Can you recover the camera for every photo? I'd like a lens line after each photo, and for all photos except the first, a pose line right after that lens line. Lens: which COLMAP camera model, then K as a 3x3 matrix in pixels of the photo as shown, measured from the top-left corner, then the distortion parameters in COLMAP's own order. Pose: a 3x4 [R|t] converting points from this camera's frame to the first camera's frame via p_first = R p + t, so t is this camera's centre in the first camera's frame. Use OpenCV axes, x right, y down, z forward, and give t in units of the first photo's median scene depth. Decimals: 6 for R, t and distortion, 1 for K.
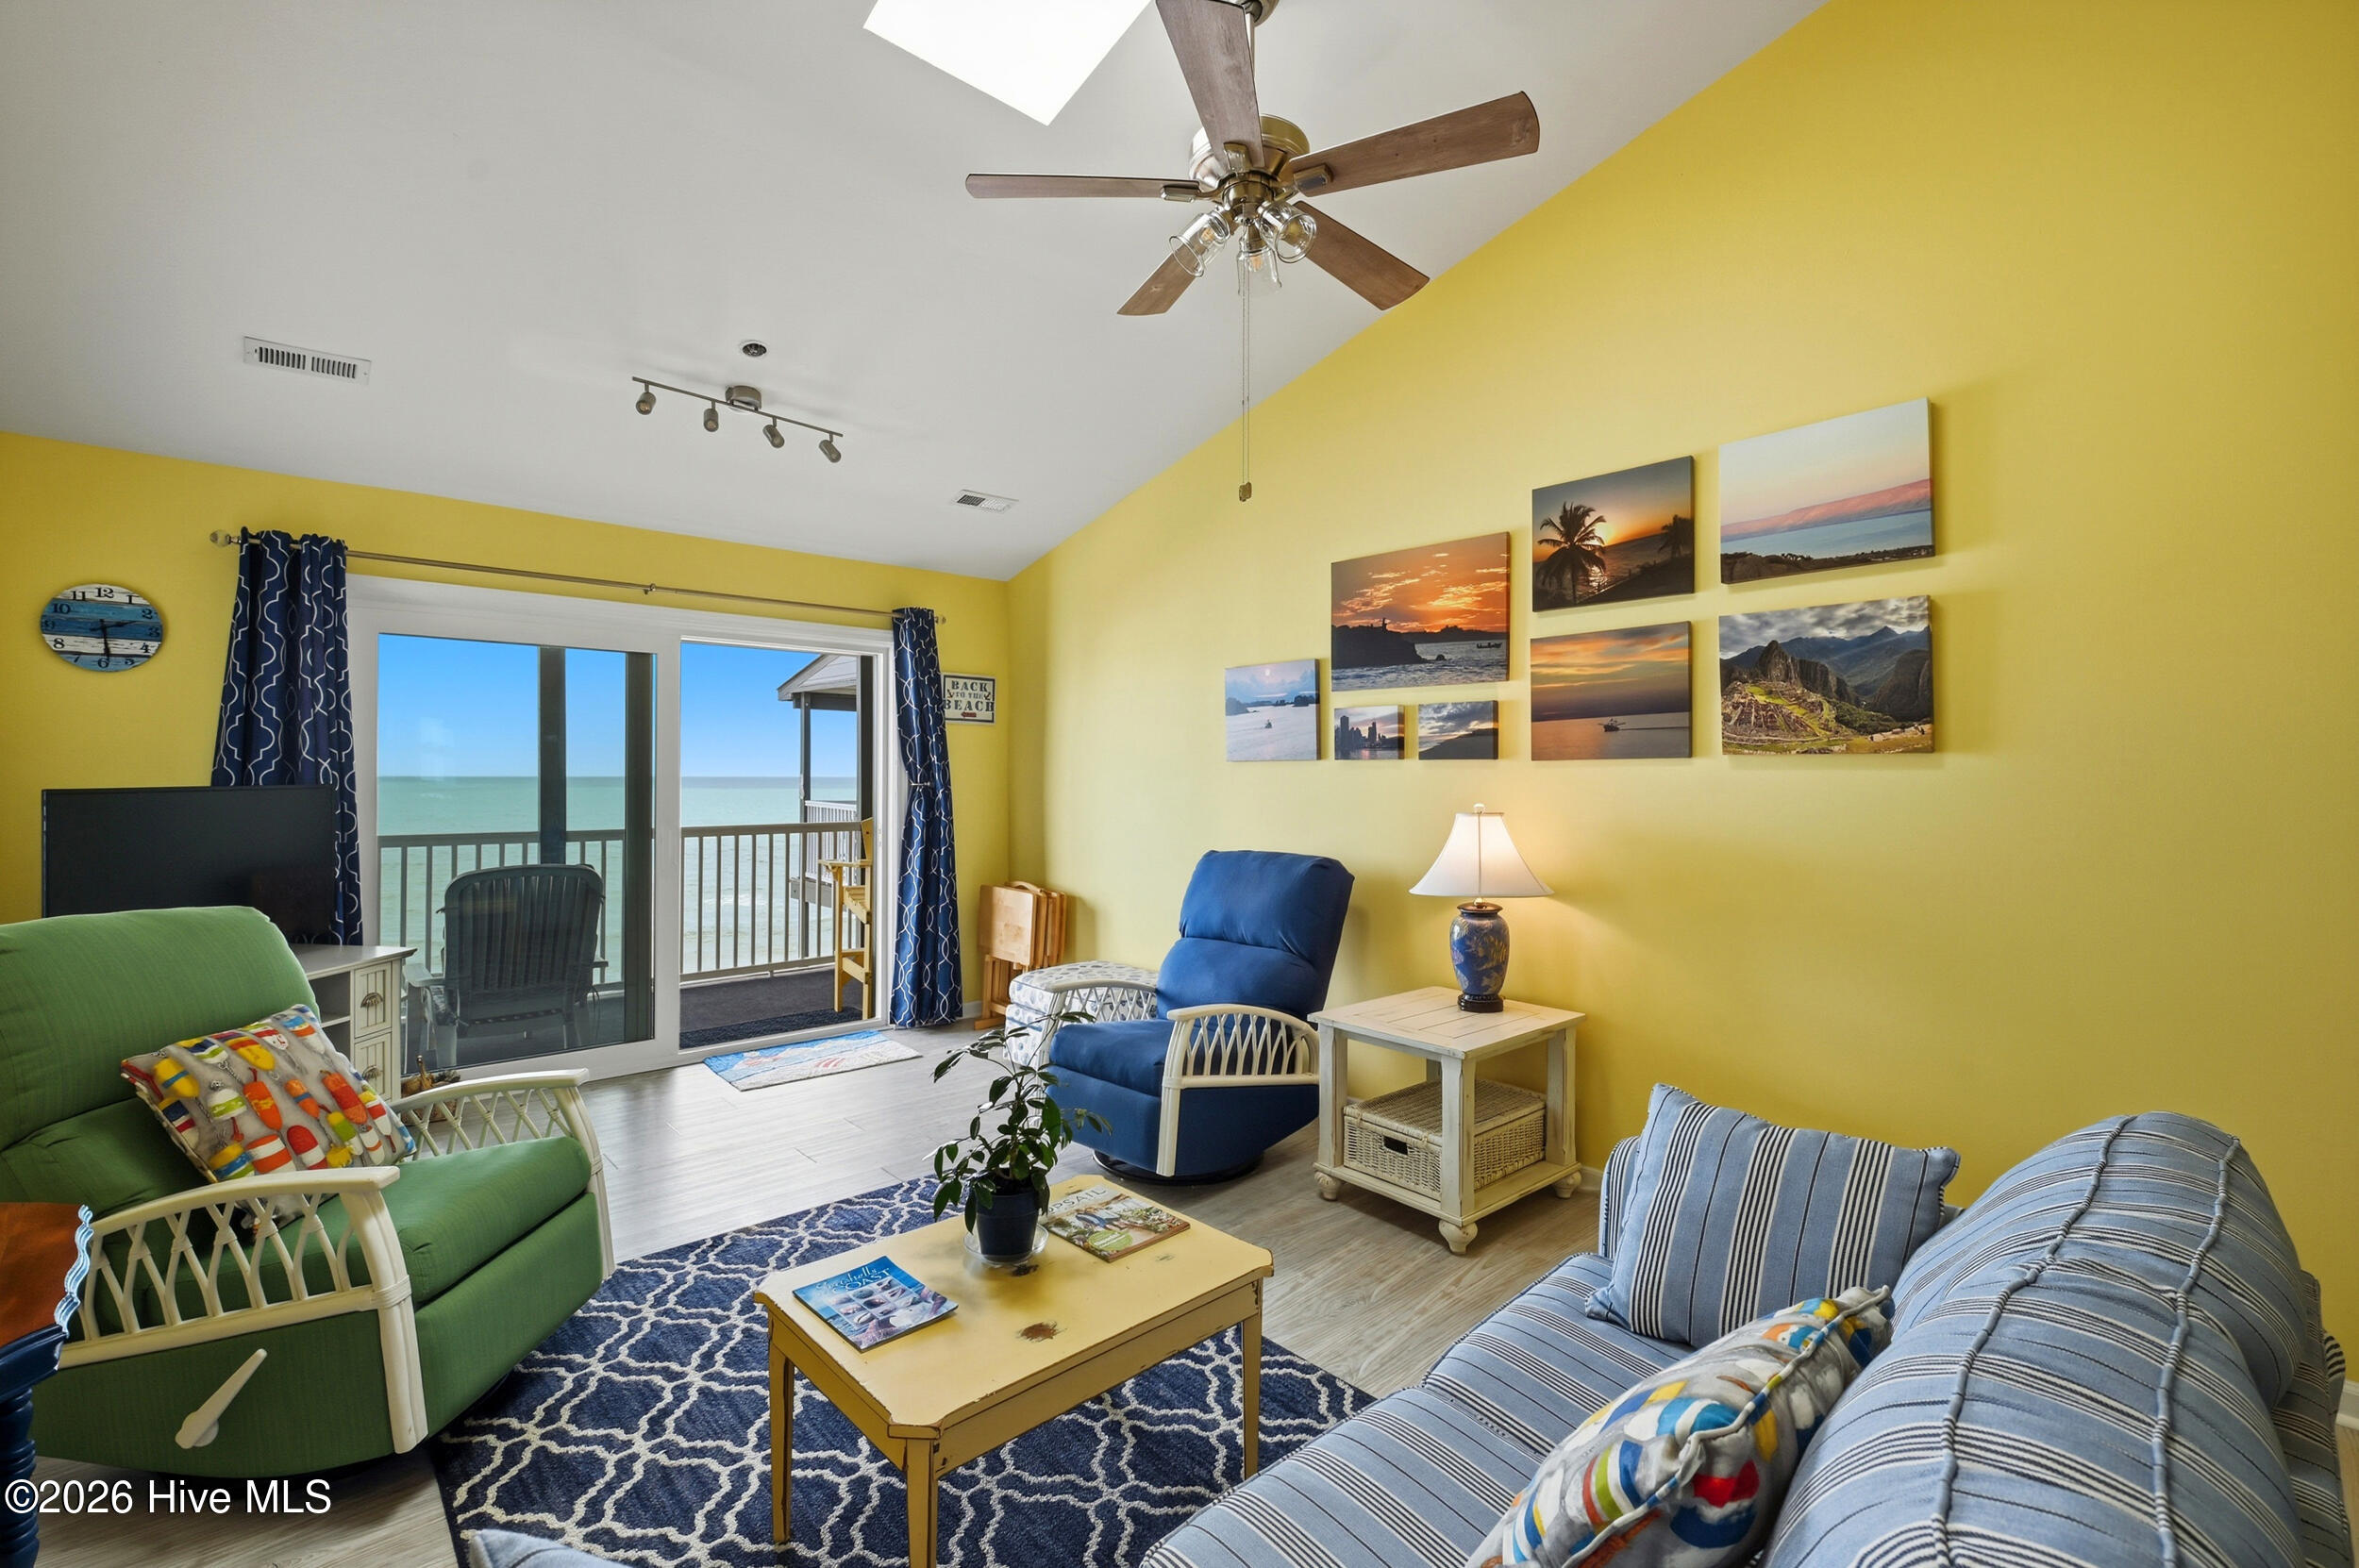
lens RADIAL K [[1032.6, 0, 1183.0], [0, 1032.6, 766.9], [0, 0, 1]] dist [-0.004101, -0.000037]
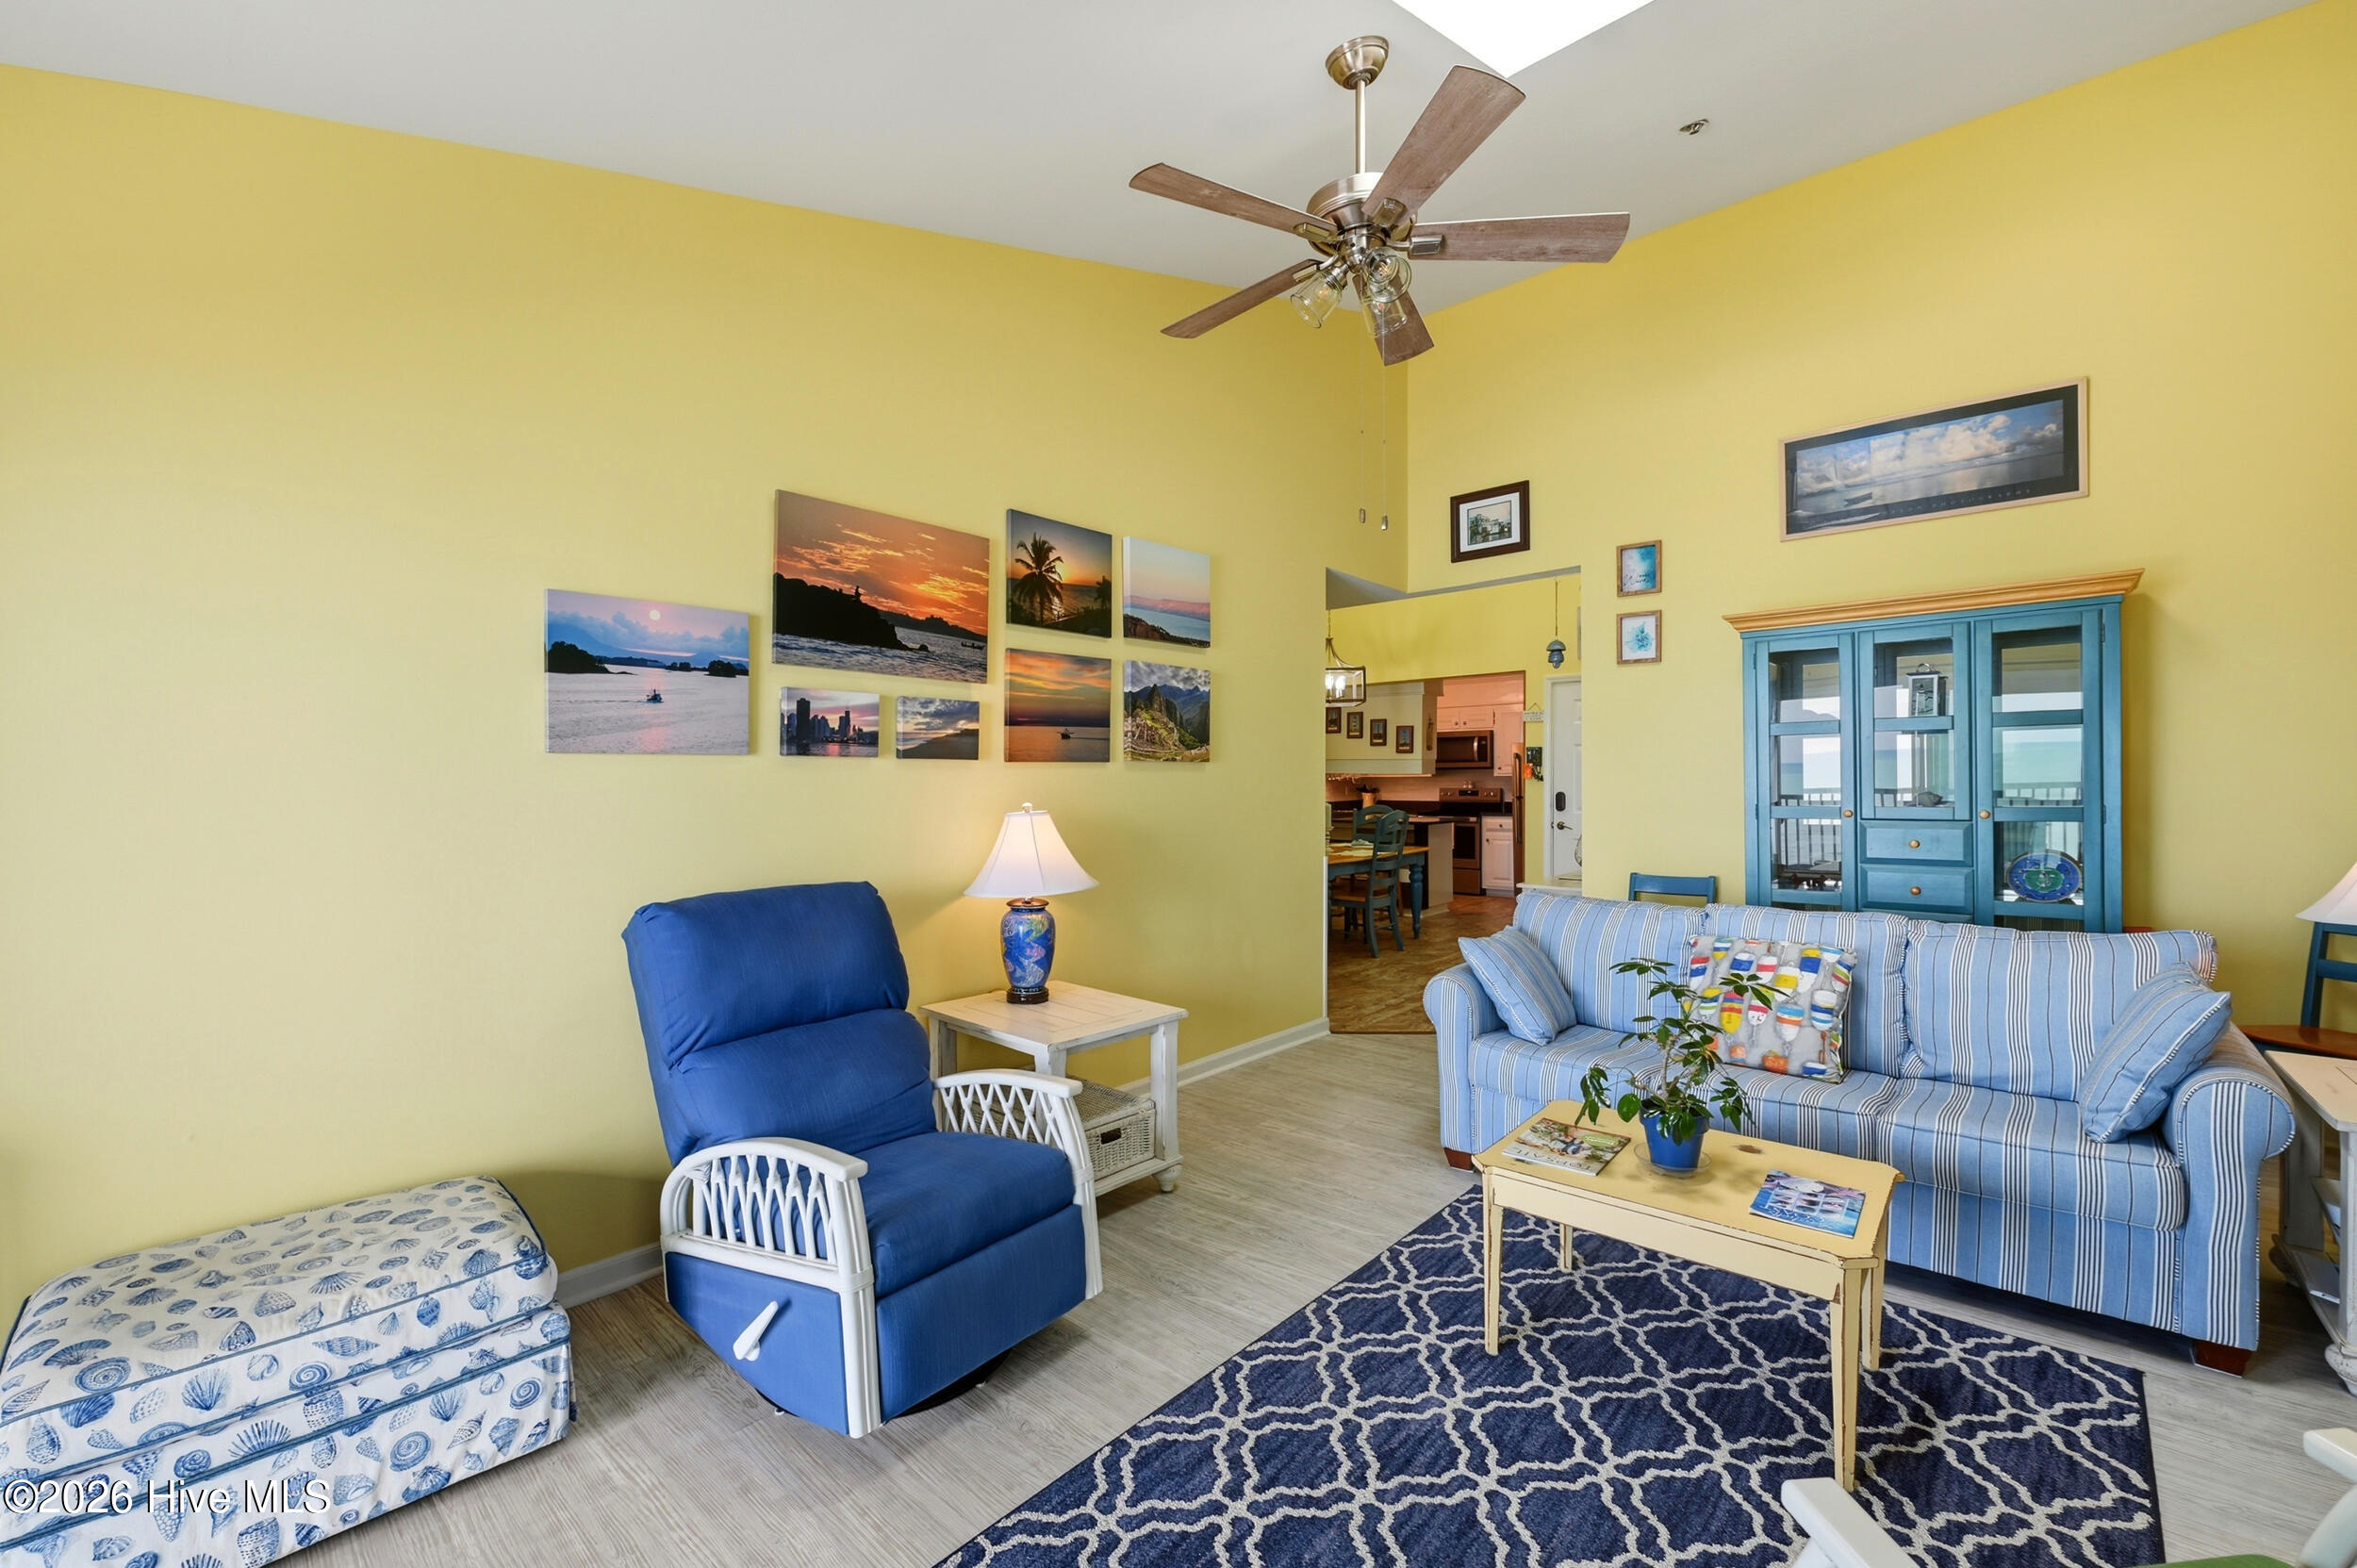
lens RADIAL K [[974.5, 0, 1175.6], [0, 974.5, 784.9], [0, 0, 1]] dist [-0.001009, -0.000027]
pose [[-0.095189, -0.008509, 0.995423, -0.680528], [-0.004370, 0.999957, 0.008130, 0.008343], [-0.995450, -0.003576, -0.095222, 0.920418]]
